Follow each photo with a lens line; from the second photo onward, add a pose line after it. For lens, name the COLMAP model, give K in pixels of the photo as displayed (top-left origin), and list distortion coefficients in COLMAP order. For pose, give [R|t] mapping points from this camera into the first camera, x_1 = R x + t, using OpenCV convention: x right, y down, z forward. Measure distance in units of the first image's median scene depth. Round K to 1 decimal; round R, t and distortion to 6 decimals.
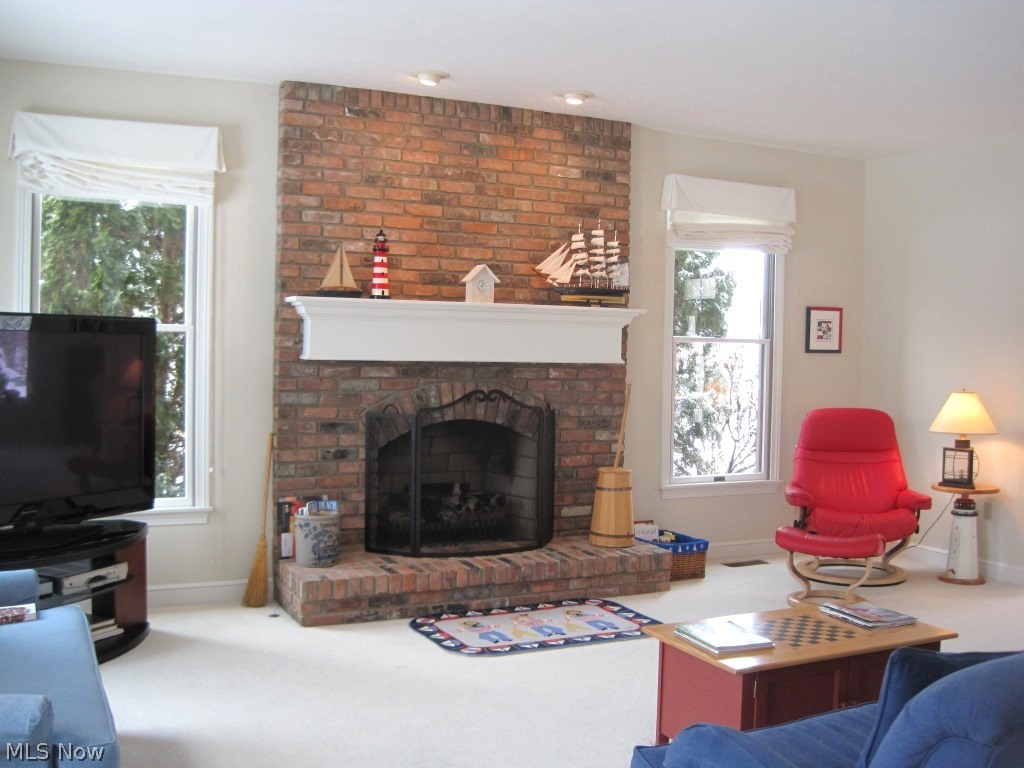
lens RADIAL K [[1052.2, 0, 512.0], [0, 1052.2, 384.0], [0, 0, 1]] dist [-0.192431, 0.176089]
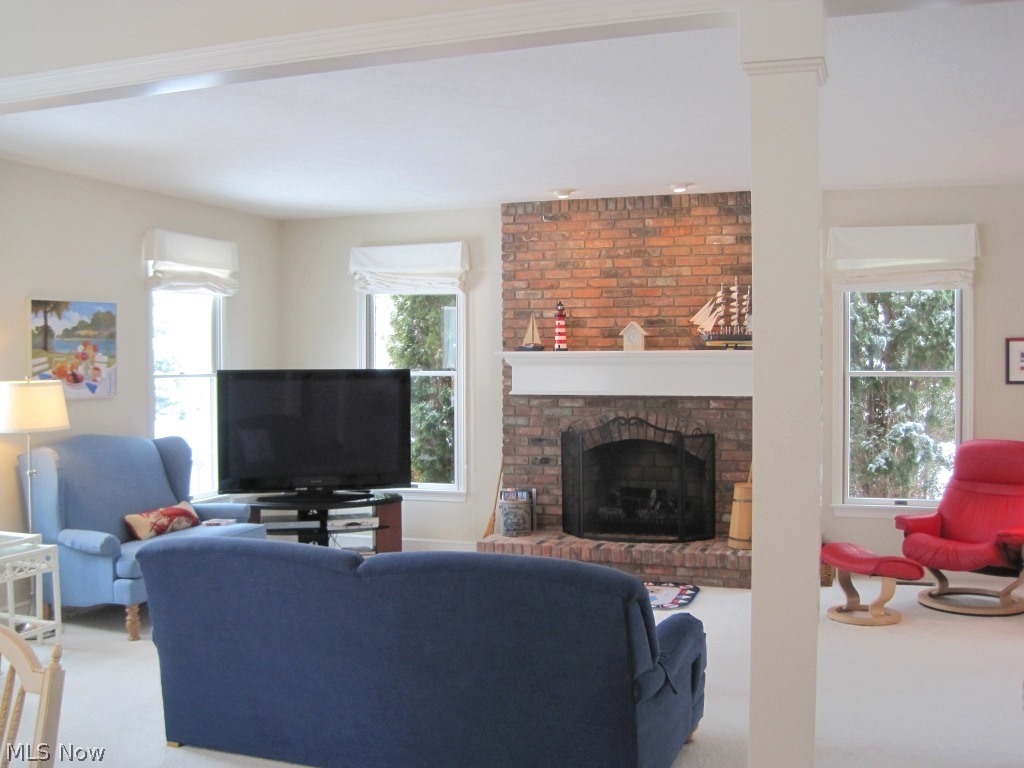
lens RADIAL K [[1052.2, 0, 512.0], [0, 1052.2, 384.0], [0, 0, 1]] dist [-0.192431, 0.176089]
pose [[0.704320, -0.007119, -0.709847, 0.791292], [-0.008639, 0.999790, -0.018598, -0.009585], [0.709830, 0.019231, 0.704110, -0.033643]]
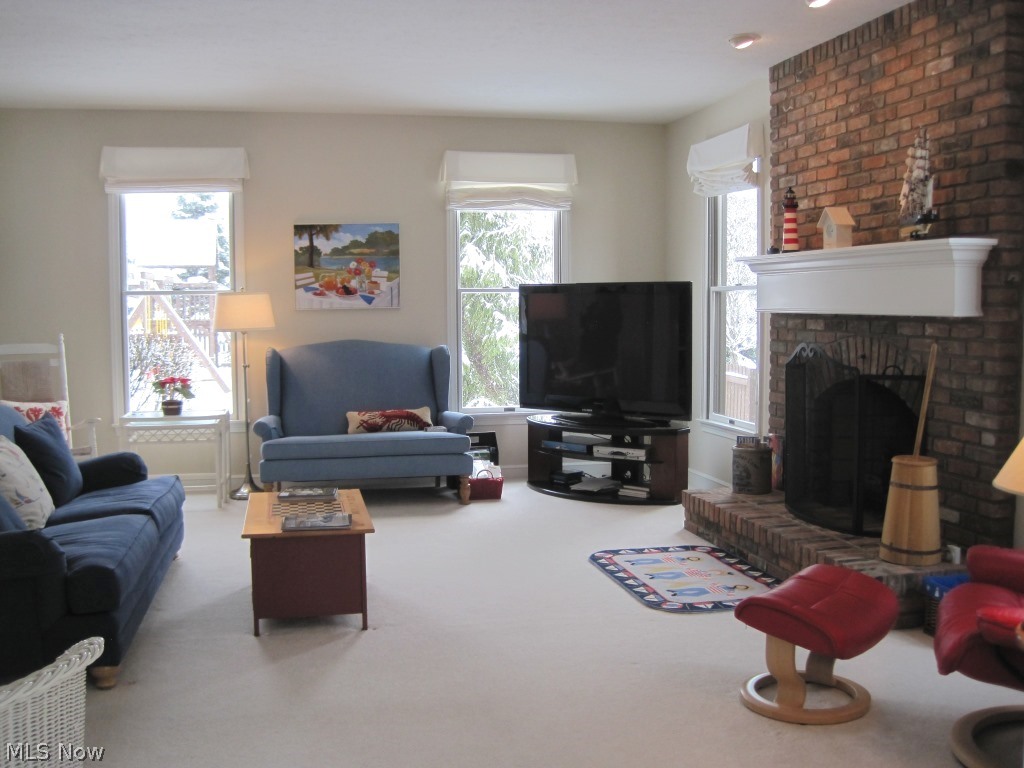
lens RADIAL K [[1052.2, 0, 512.0], [0, 1052.2, 384.0], [0, 0, 1]] dist [-0.192431, 0.176089]
pose [[-0.227704, 0.056695, -0.972078, 0.905358], [-0.035264, 0.997168, 0.066419, -0.010125], [0.973092, 0.049403, -0.225060, 0.928093]]
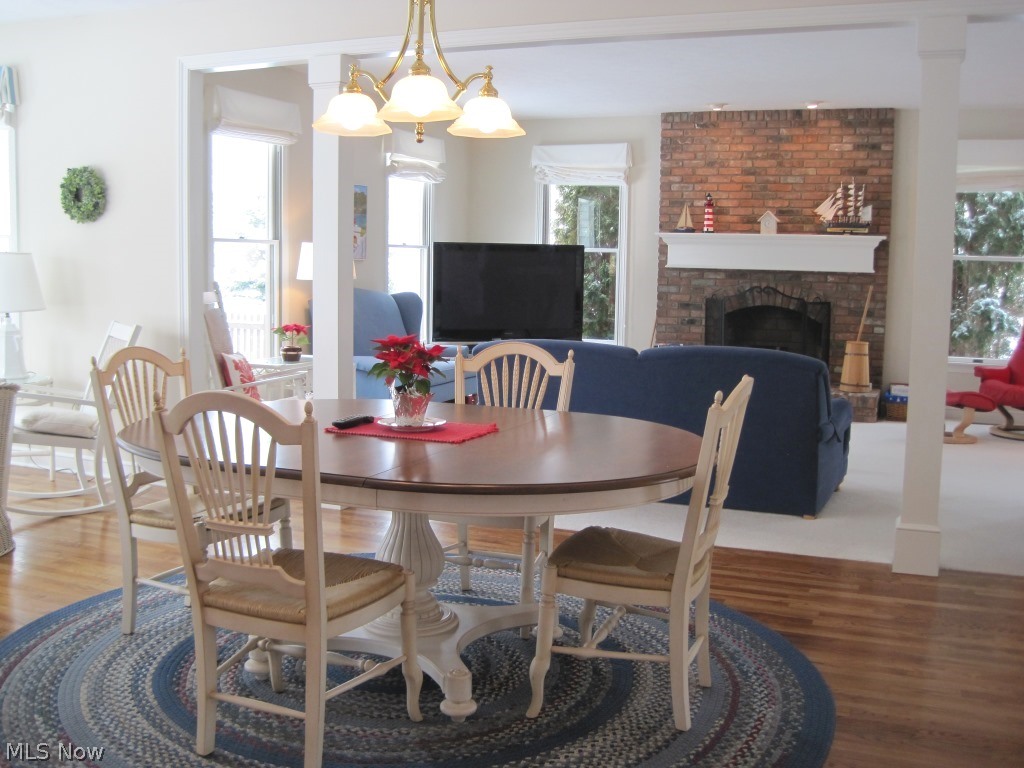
lens RADIAL K [[1052.2, 0, 512.0], [0, 1052.2, 384.0], [0, 0, 1]] dist [-0.192431, 0.176089]
pose [[0.663172, 0.077558, -0.744438, 0.929624], [-0.030105, 0.996576, 0.077008, 0.044142], [0.747861, -0.028659, 0.663236, -0.388266]]
